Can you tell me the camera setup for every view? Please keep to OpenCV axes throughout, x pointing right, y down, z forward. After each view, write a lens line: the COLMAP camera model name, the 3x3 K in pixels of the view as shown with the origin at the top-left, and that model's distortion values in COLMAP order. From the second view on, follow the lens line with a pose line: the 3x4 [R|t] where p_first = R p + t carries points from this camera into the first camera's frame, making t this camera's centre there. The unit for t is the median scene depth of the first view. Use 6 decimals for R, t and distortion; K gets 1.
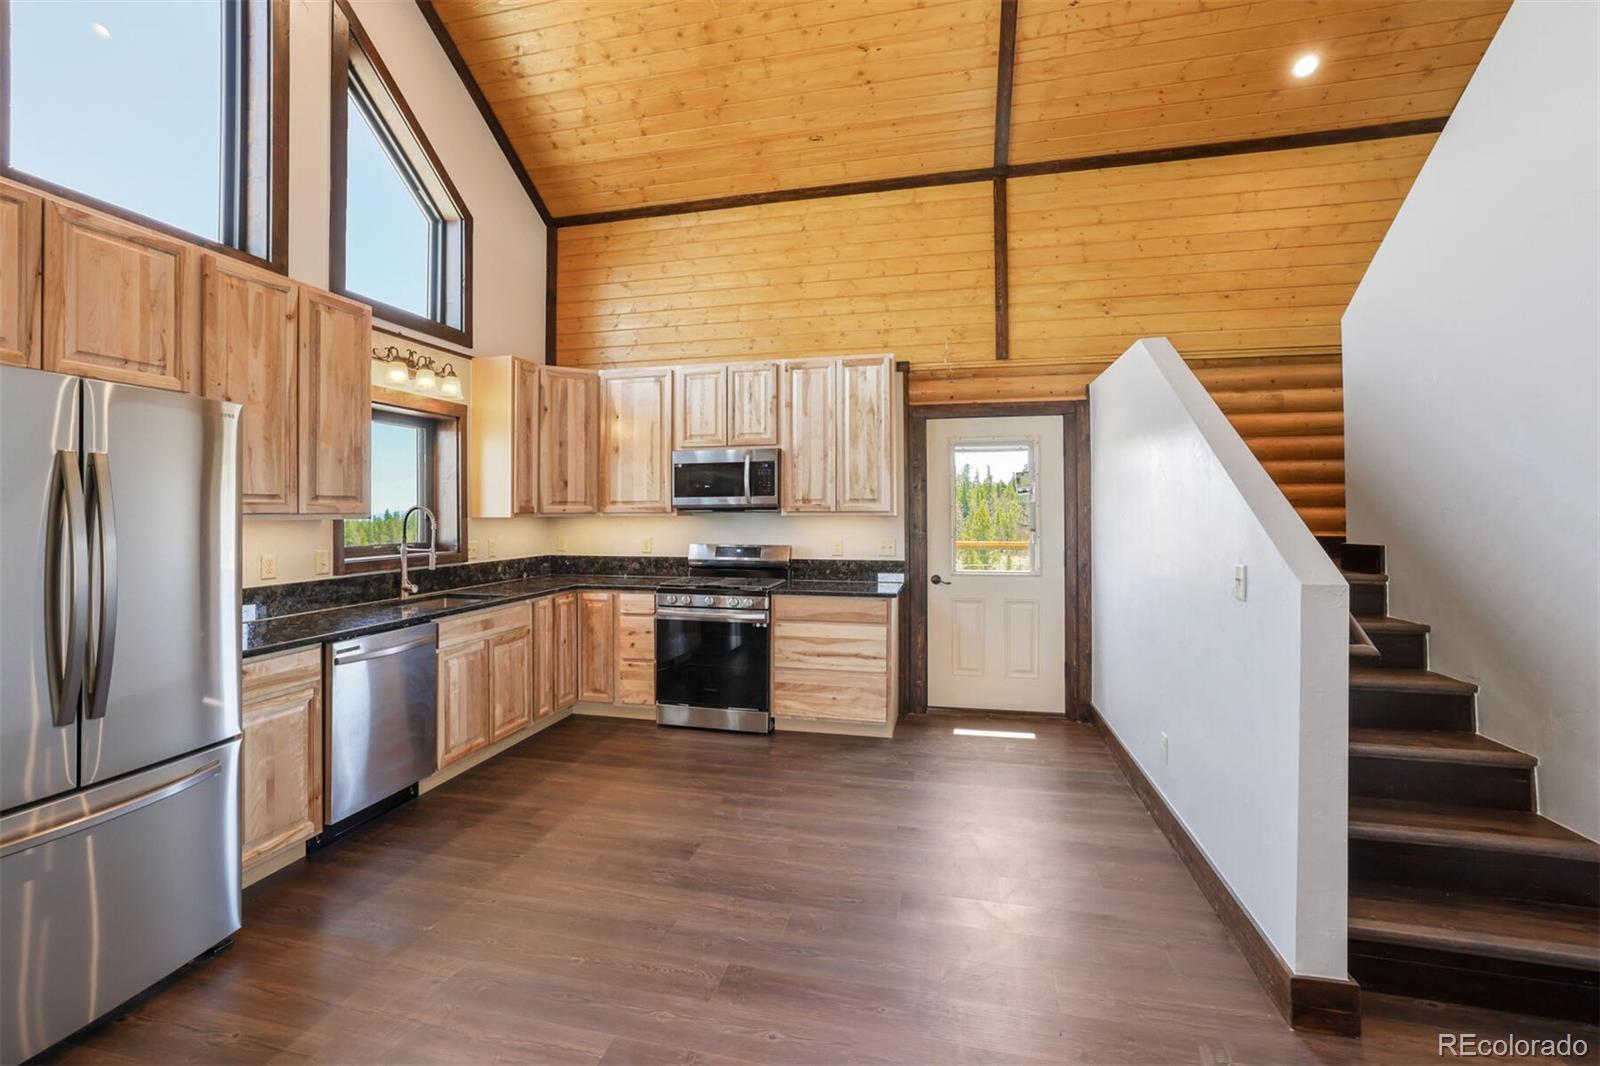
lens RADIAL K [[690.7, 0, 788.5], [0, 690.7, 506.3], [0, 0, 1]] dist [-0.046096, 0.021076]
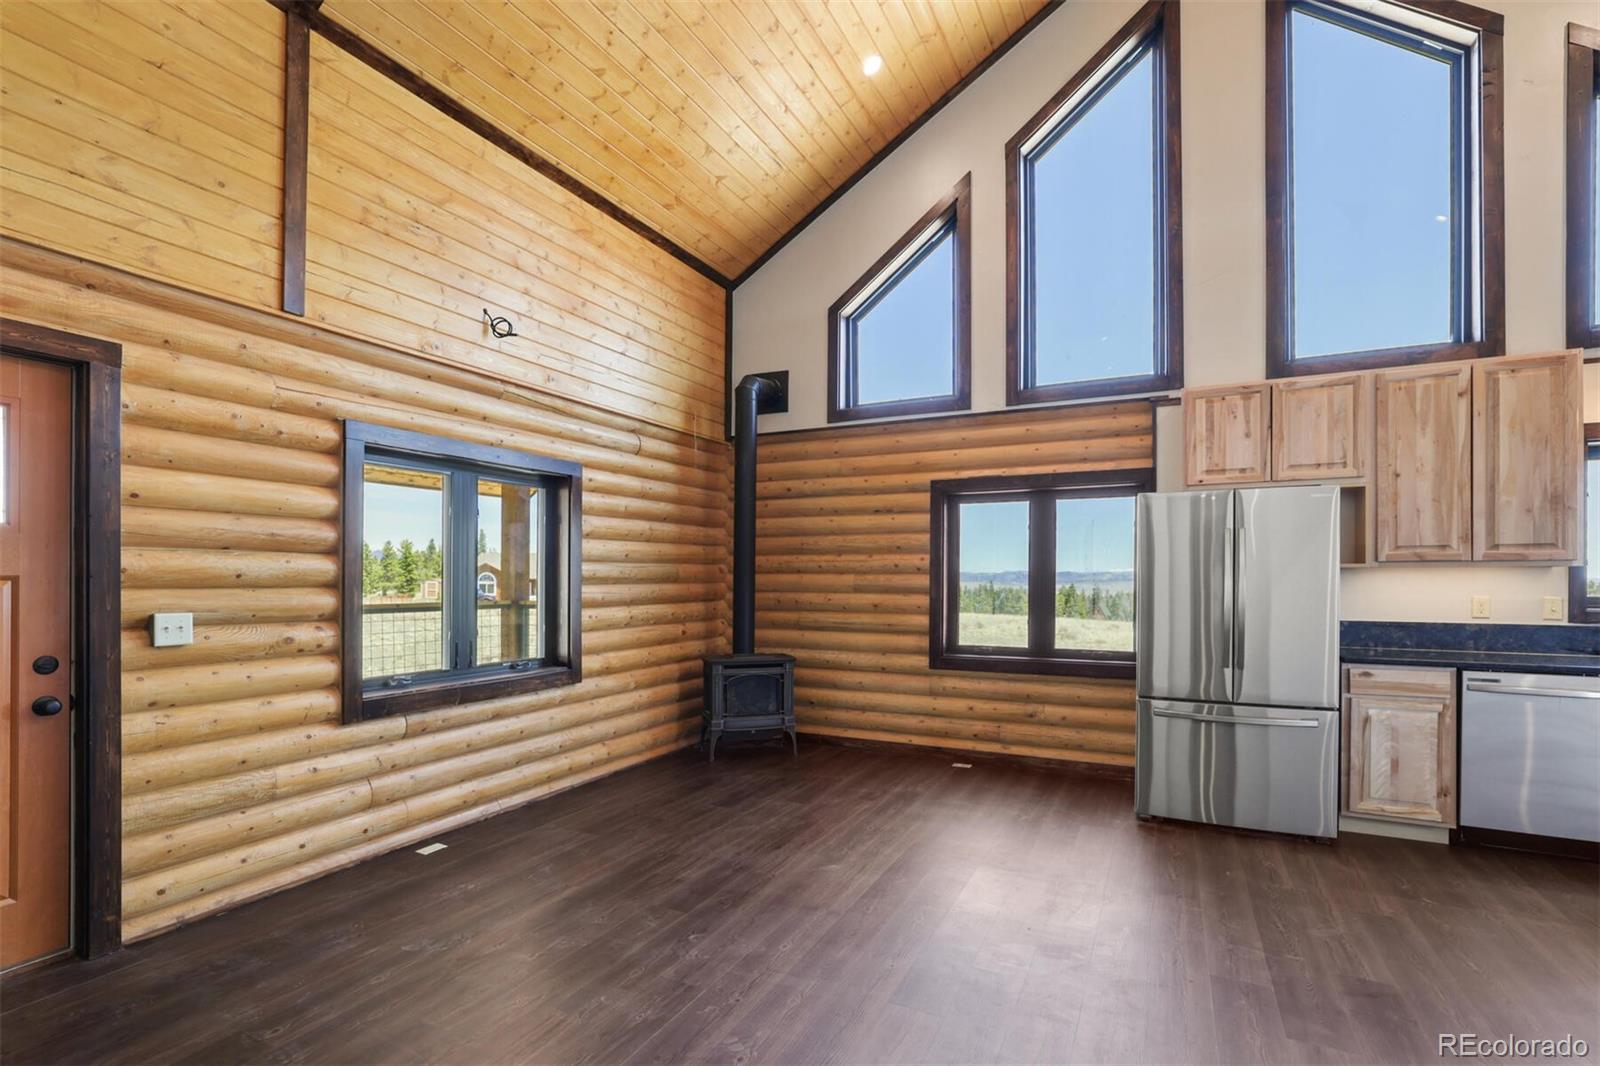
lens RADIAL K [[741.2, 0, 785.5], [0, 741.2, 579.5], [0, 0, 1]] dist [-0.036593, 0.016717]
pose [[-0.239571, 0.005901, -0.970861, 0.500295], [0.010464, 0.999939, 0.003496, 0.017079], [0.970822, -0.009321, -0.239619, 0.100982]]
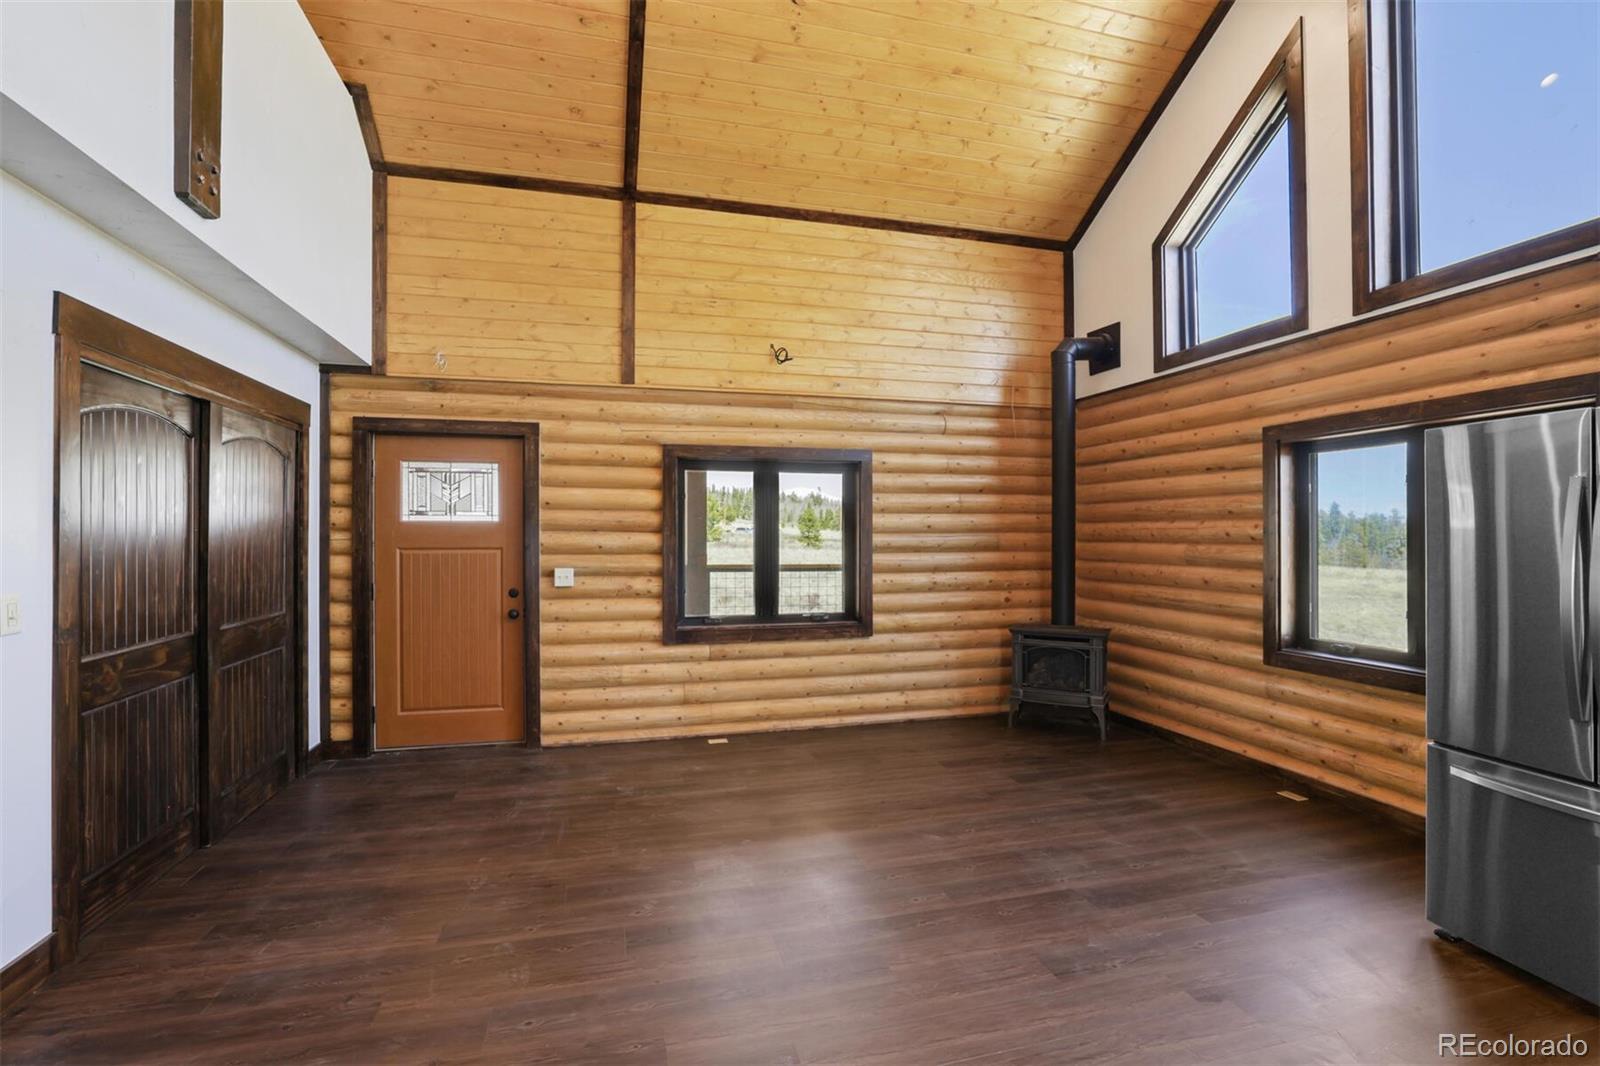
lens RADIAL K [[709.6, 0, 800.0], [0, 709.6, 533.0], [0, 0, 1]] dist [-0.044822, 0.015243]
pose [[-0.876017, 0.001092, -0.482279, 0.236747], [0.008220, 0.999886, -0.012668, 0.005951], [0.482210, -0.015062, -0.875926, 0.532304]]
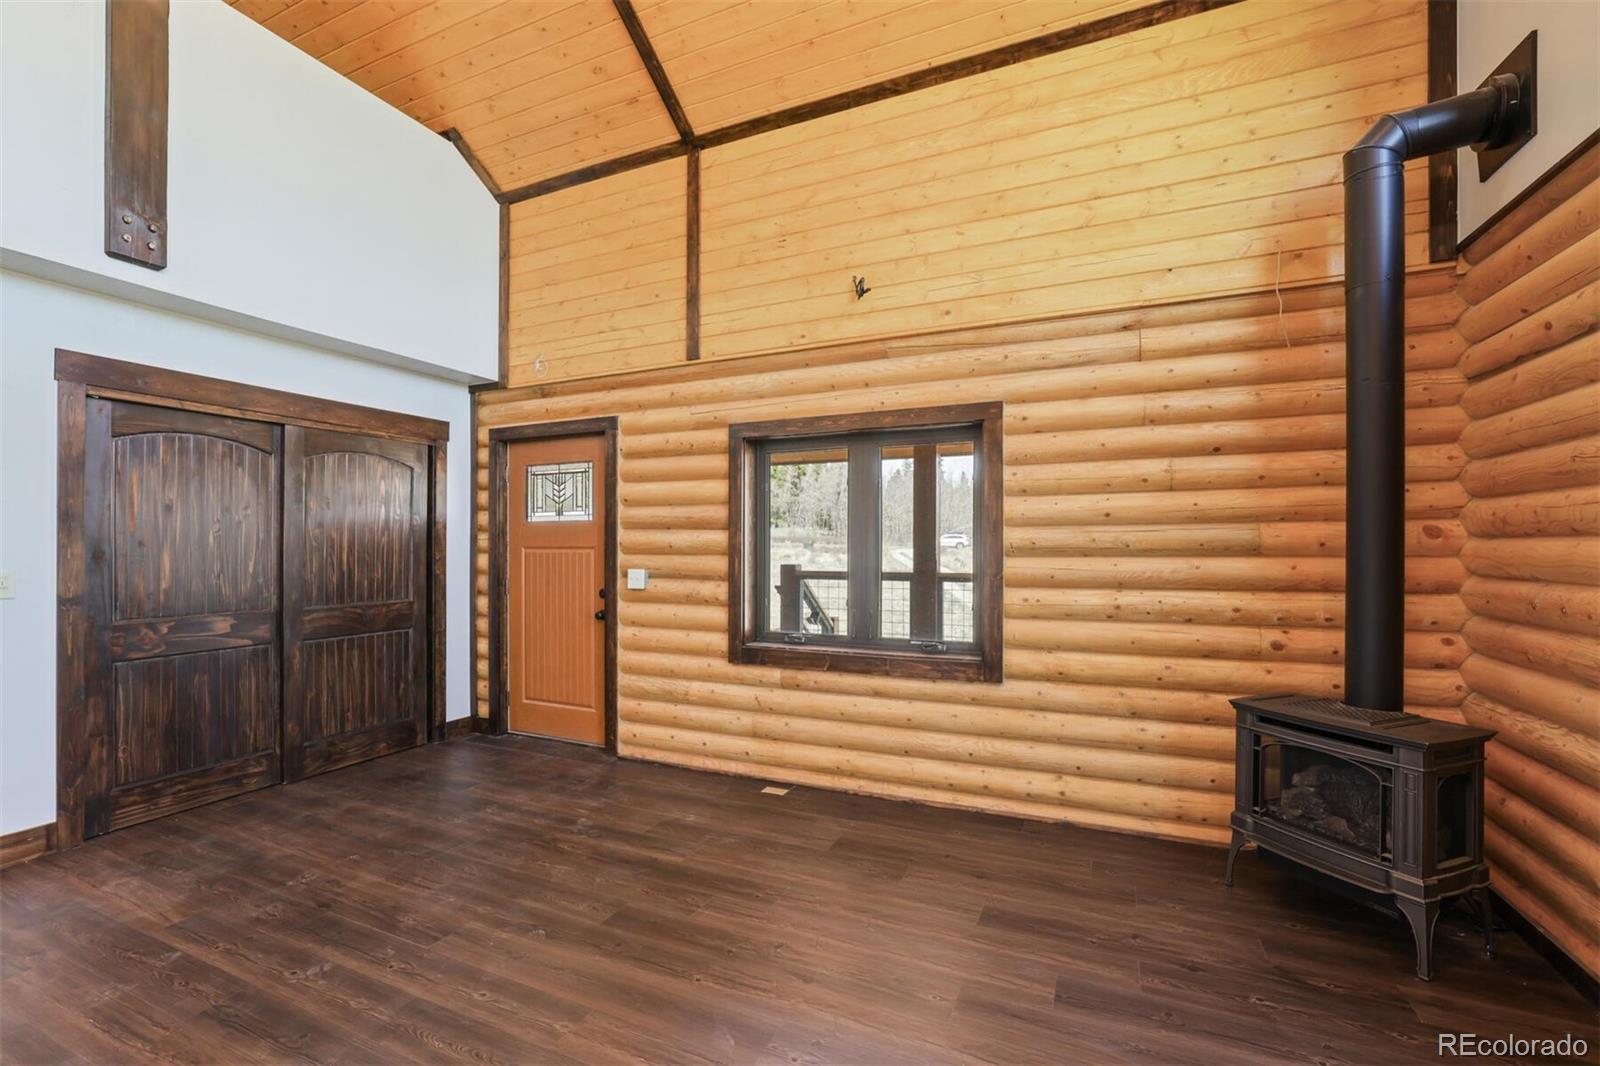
lens RADIAL K [[707.3, 0, 786.6], [0, 707.3, 543.8], [0, 0, 1]] dist [-0.044490, 0.016766]
pose [[-0.980785, 0.004875, 0.195032, -0.339196], [0.002251, 0.999904, -0.013677, 0.020825], [-0.195080, -0.012975, -0.980701, 0.365560]]
